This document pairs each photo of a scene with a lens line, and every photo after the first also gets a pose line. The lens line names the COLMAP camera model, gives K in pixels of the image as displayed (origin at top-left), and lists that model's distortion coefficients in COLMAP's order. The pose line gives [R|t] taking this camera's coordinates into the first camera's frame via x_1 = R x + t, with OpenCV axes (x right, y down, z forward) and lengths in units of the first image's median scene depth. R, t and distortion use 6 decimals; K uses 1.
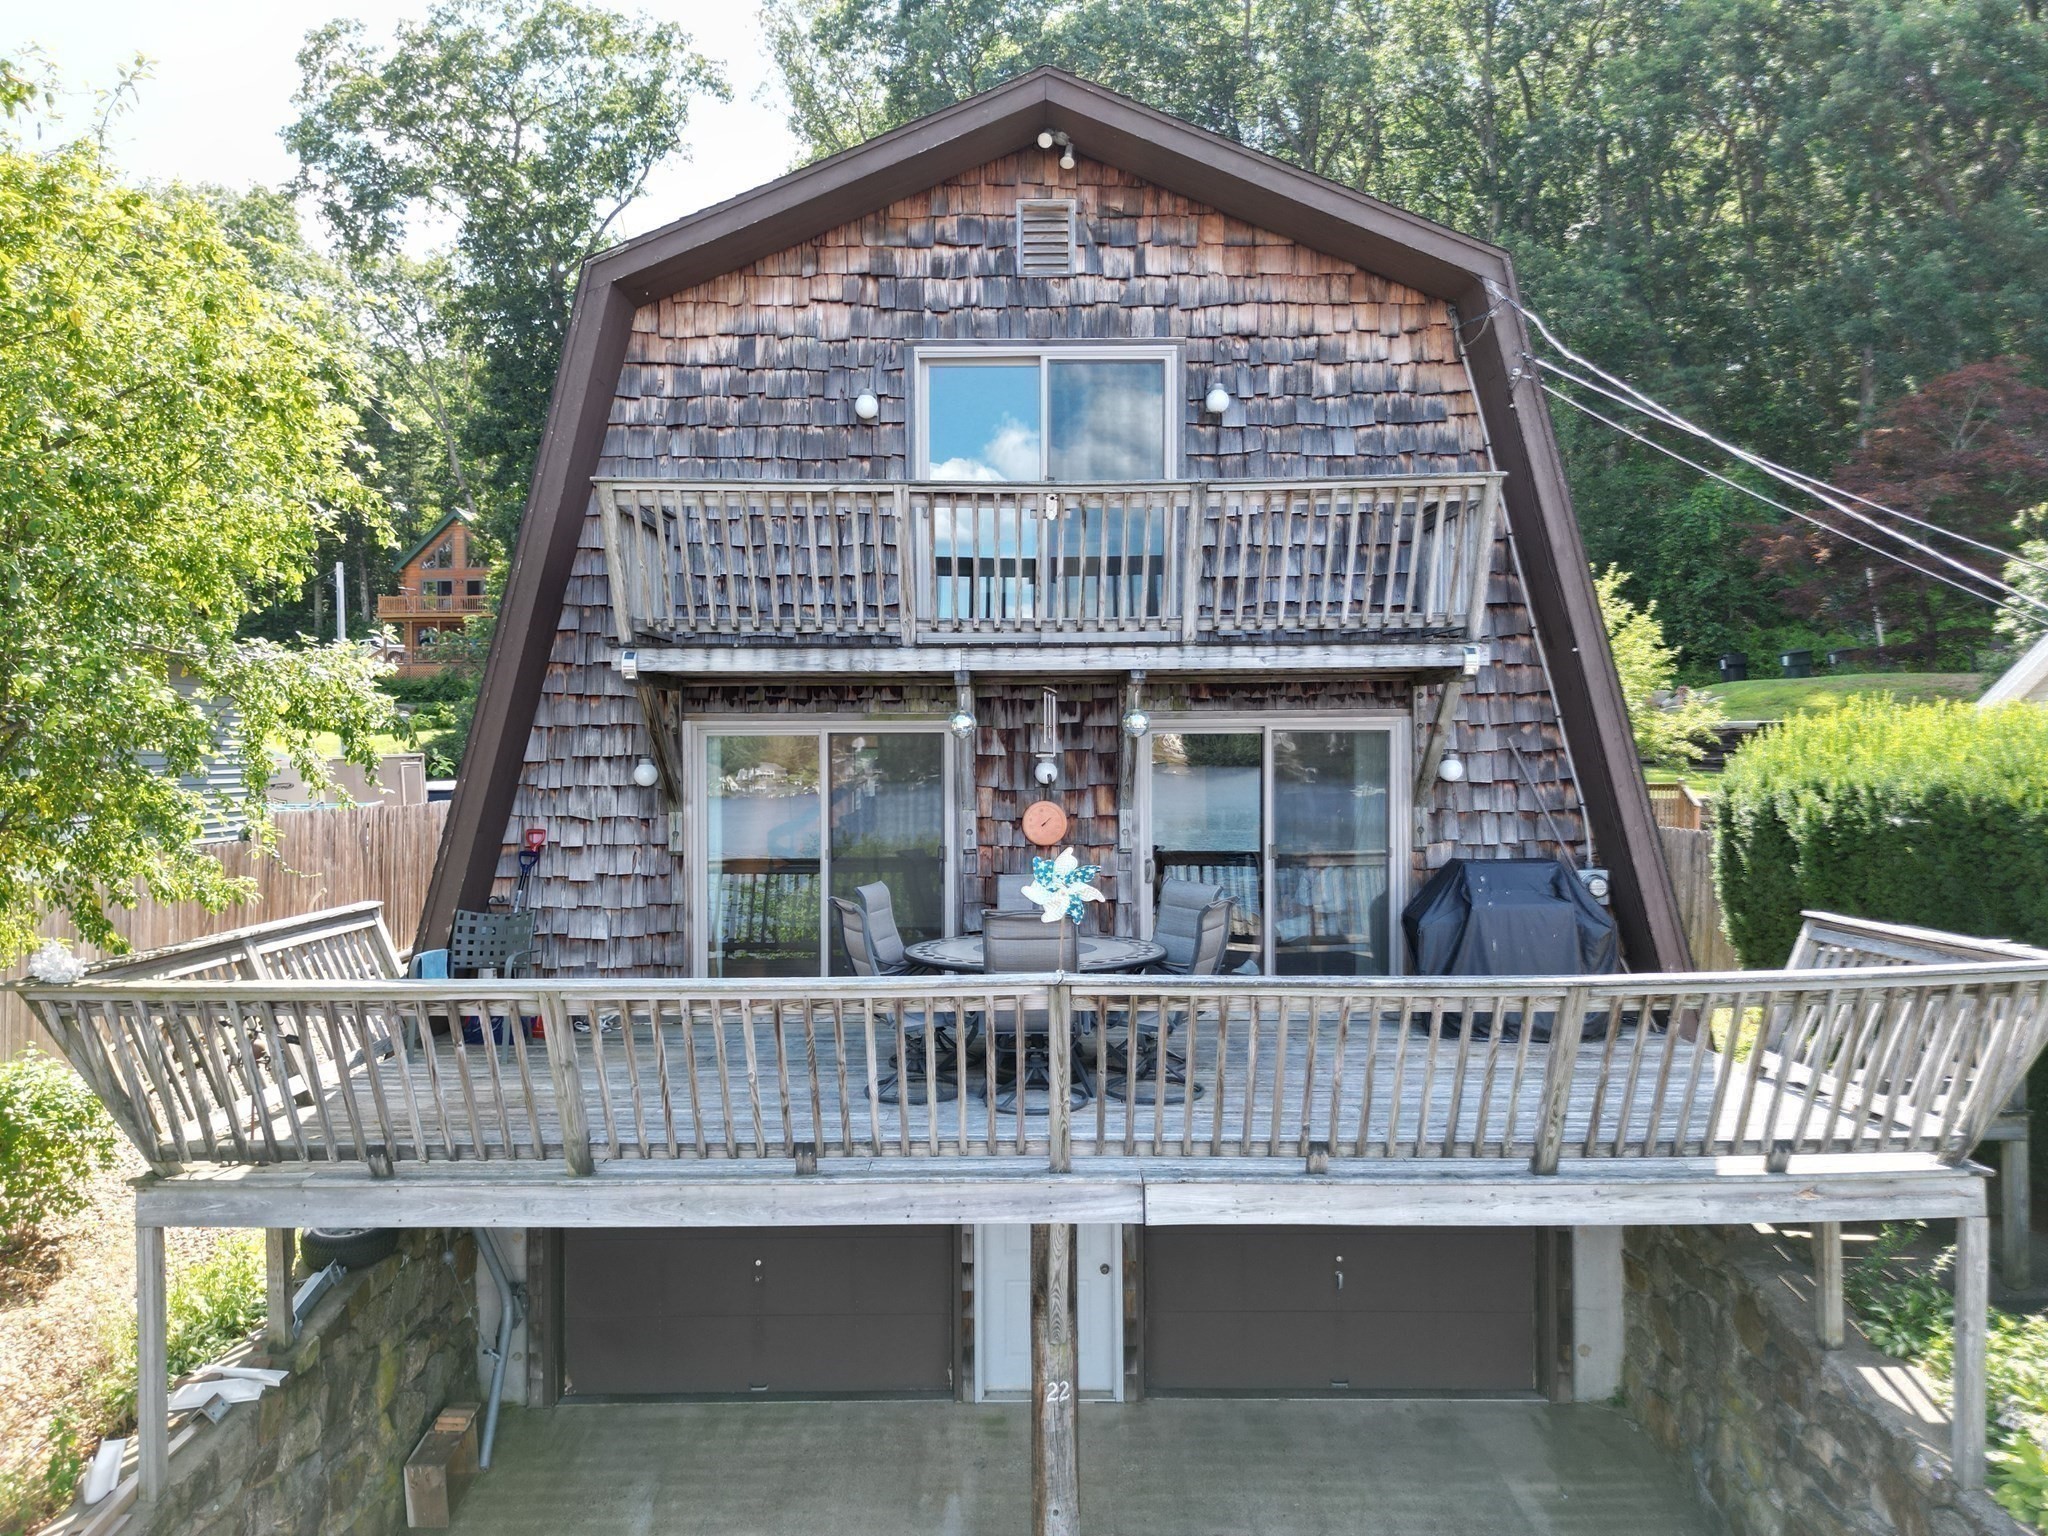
lens RADIAL K [[1440.9, 0, 1013.0], [0, 1440.9, 762.5], [0, 0, 1]] dist [0.021002, -0.023534]
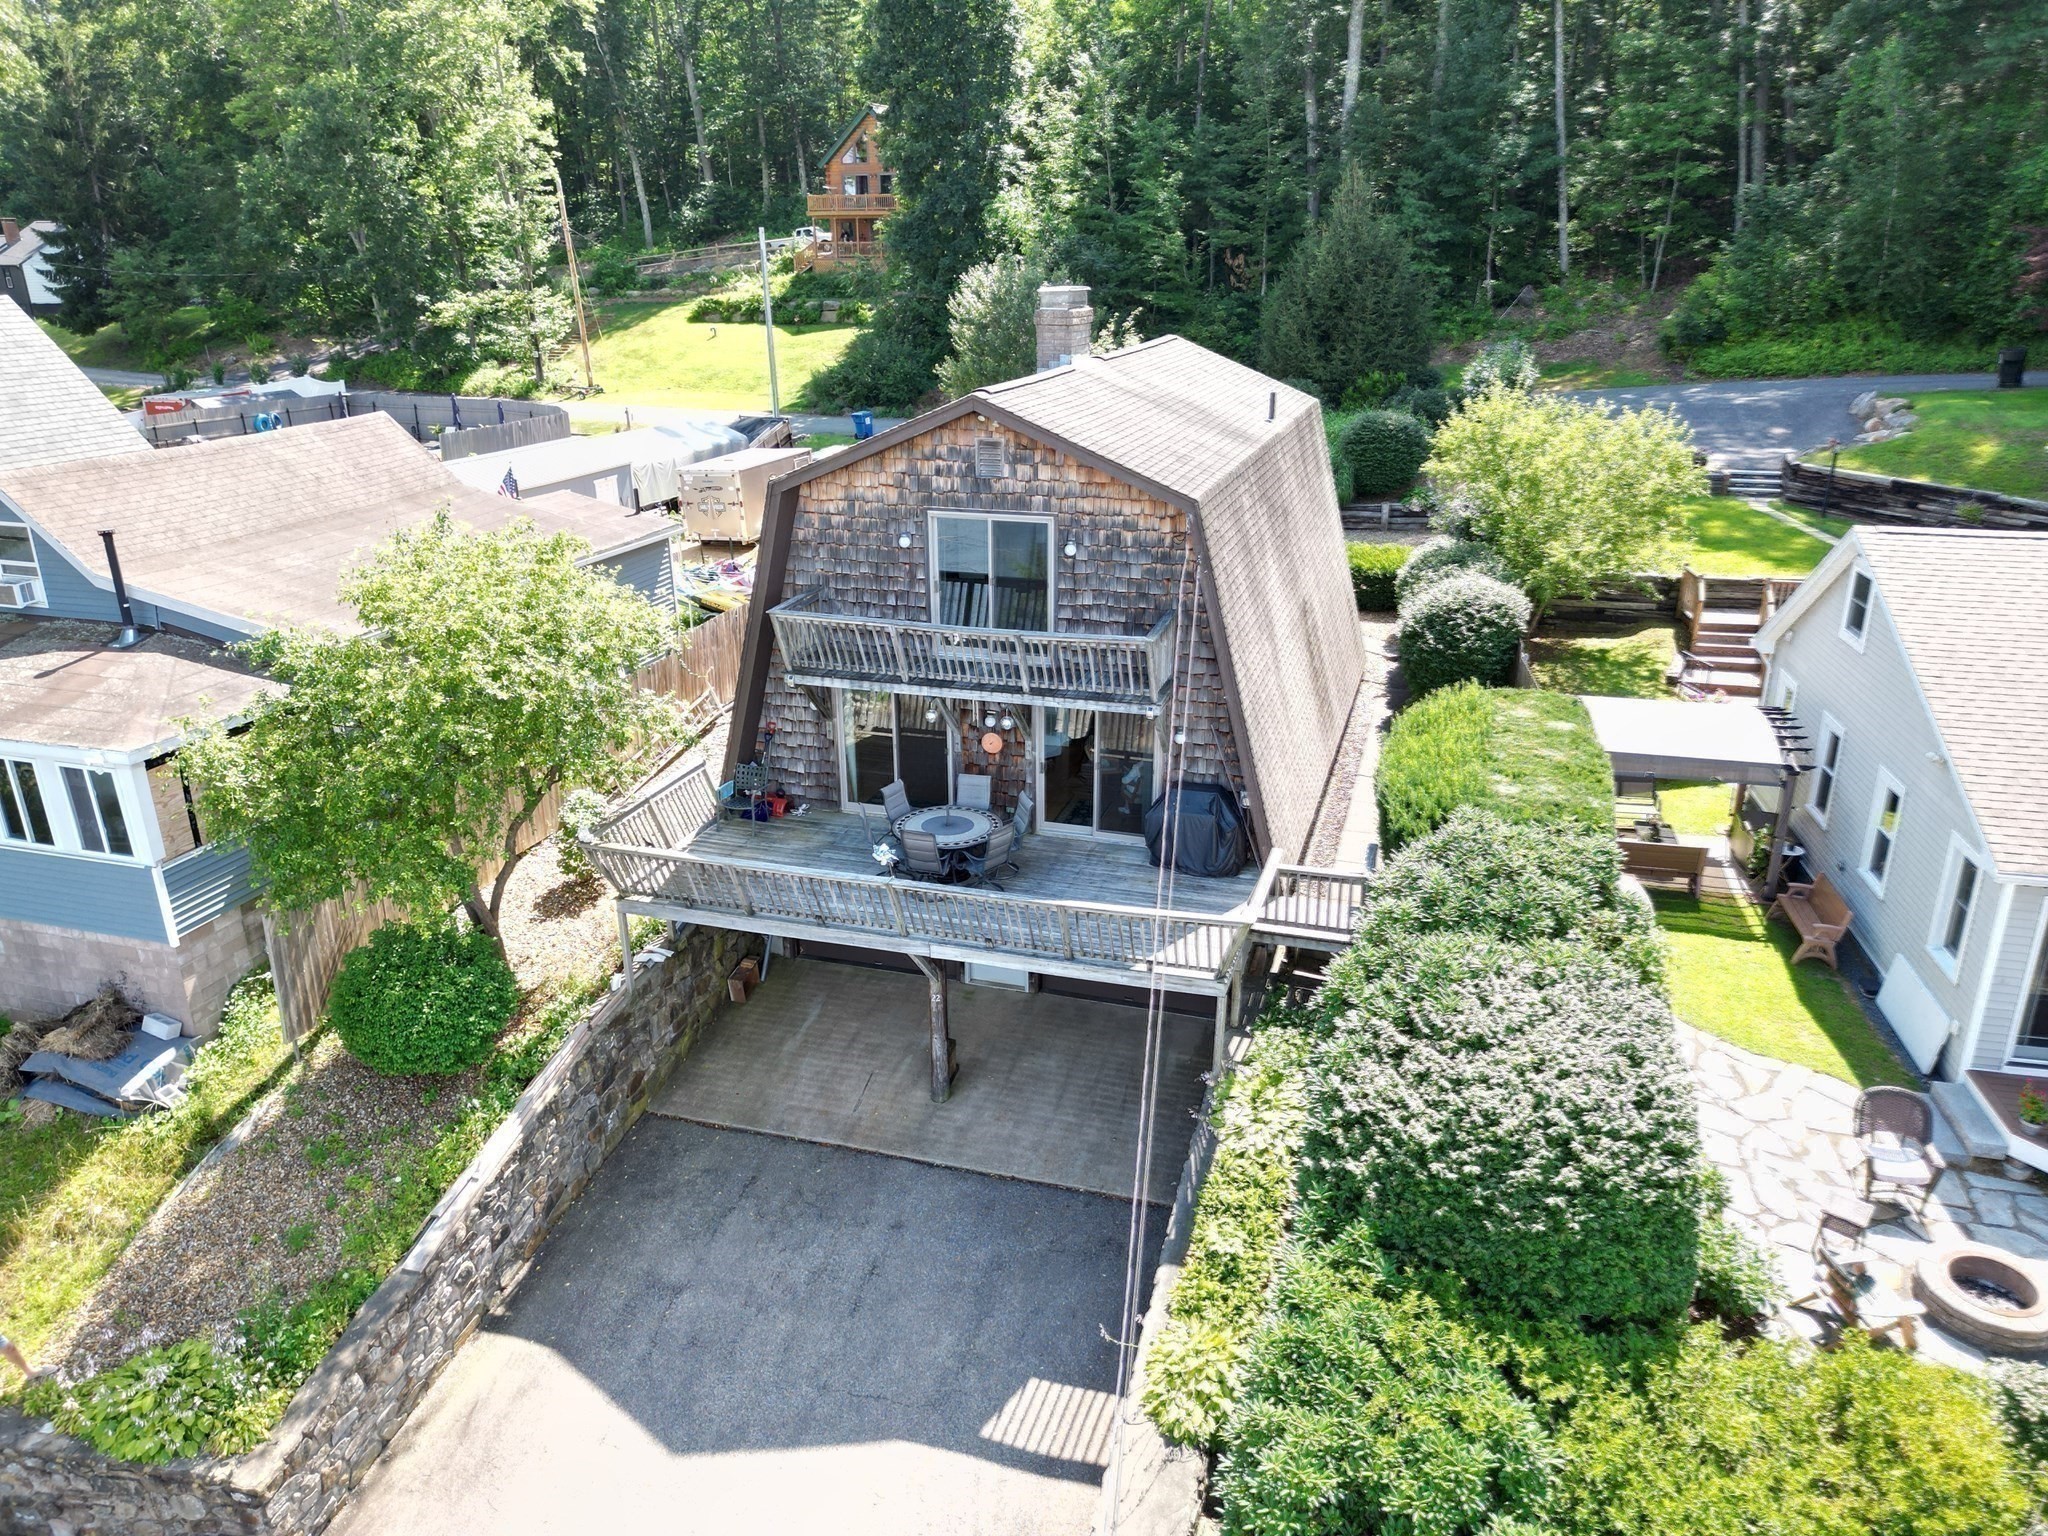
lens RADIAL K [[1440.9, 0, 1022.9], [0, 1440.9, 778.8], [0, 0, 1]] dist [0.021002, -0.023534]
pose [[0.954950, 0.101638, -0.278820, 0.651184], [0.001090, 0.938317, 0.345774, -0.629448], [0.296766, -0.330501, 0.895935, -0.871040]]
